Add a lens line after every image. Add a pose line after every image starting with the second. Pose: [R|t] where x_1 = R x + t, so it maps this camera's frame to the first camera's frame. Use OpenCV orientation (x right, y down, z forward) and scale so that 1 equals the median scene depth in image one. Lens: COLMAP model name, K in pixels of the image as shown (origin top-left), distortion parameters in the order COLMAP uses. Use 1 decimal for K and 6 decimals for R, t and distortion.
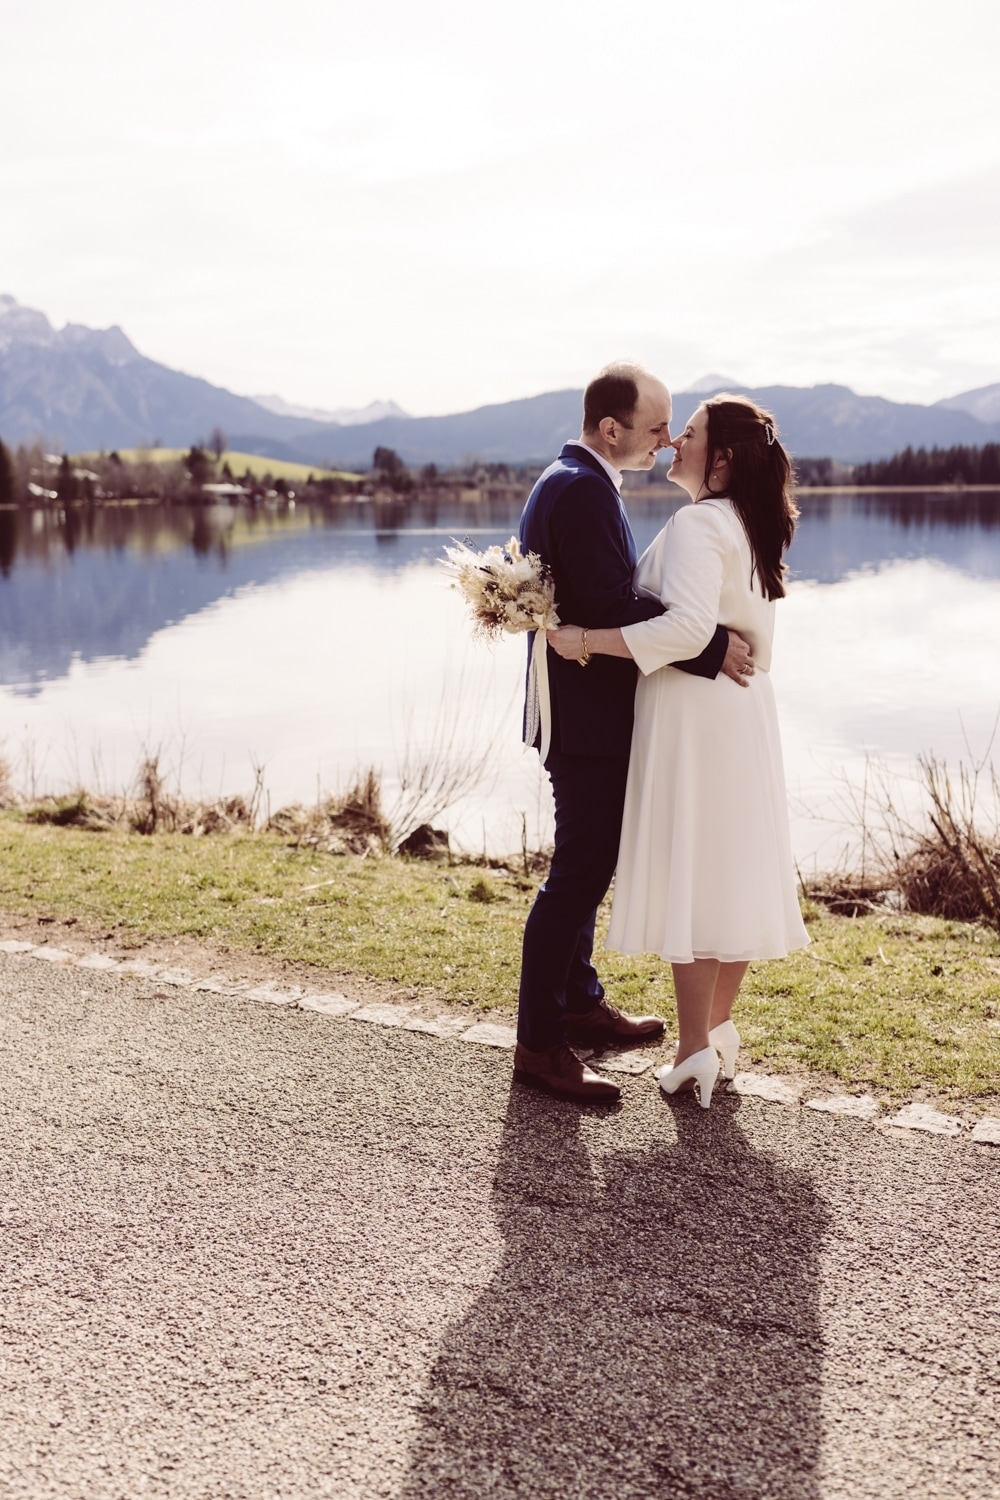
lens RADIAL K [[1471.9, 0, 493.6], [0, 1471.9, 746.6], [0, 0, 1]] dist [0.003148, -0.011676]
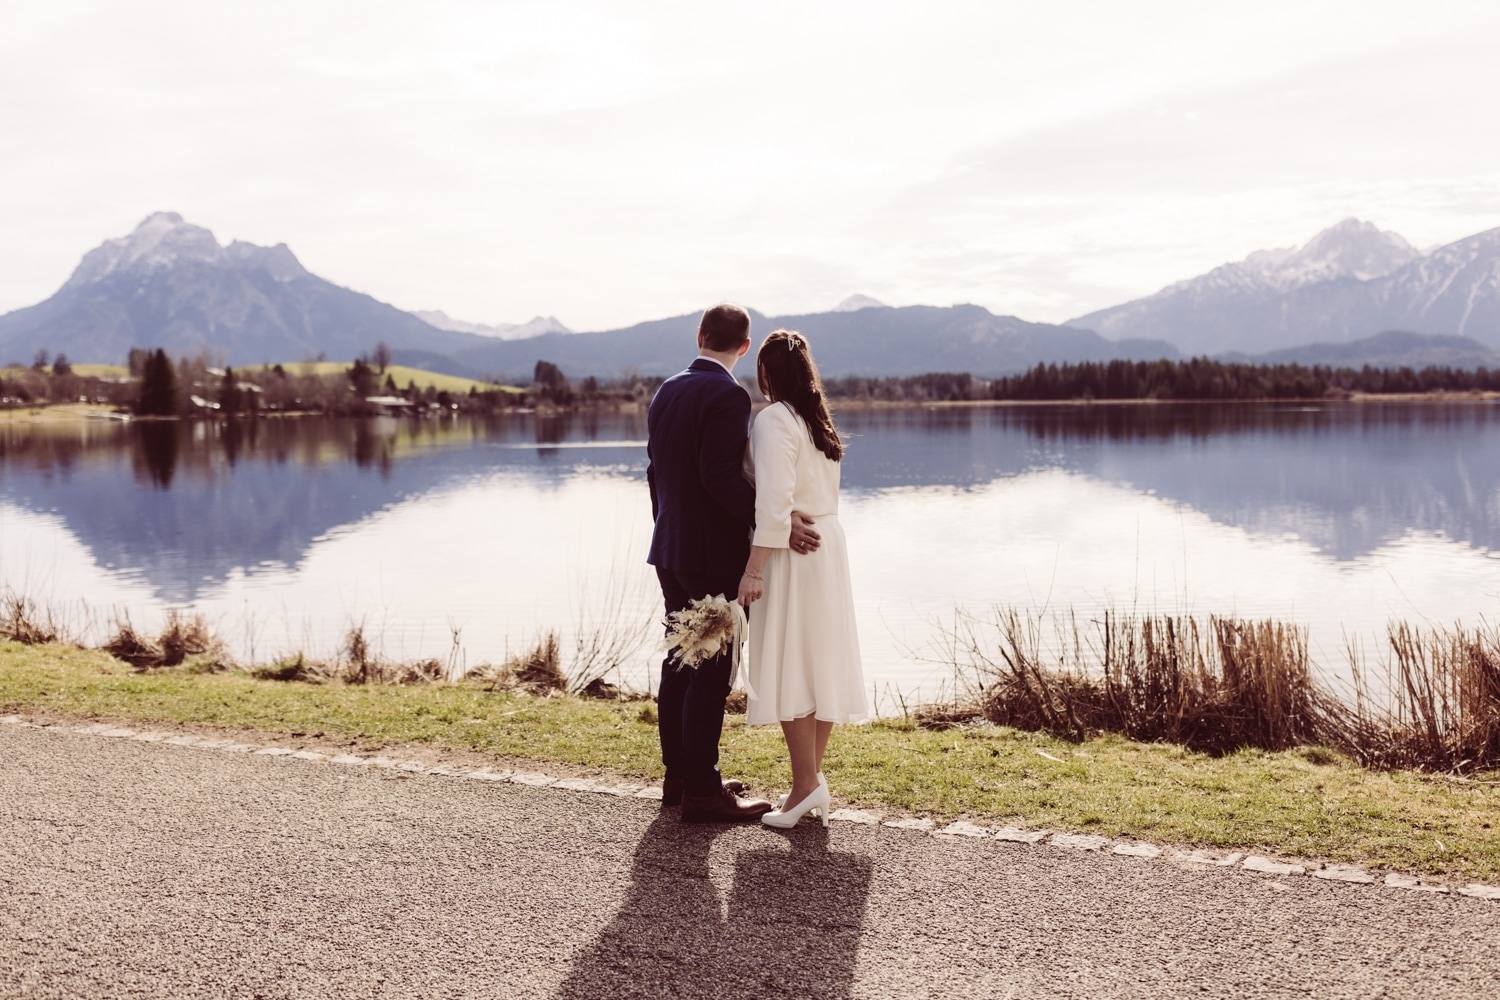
lens RADIAL K [[1471.9, 0, 750.0], [0, 1471.9, 500.0], [0, 0, 1]] dist [0.003148, -0.011676]
pose [[0.997746, -0.002191, 0.067073, -0.003677], [0.009358, 0.994245, -0.106724, 0.037722], [-0.066453, 0.107112, 0.992024, -0.187329]]
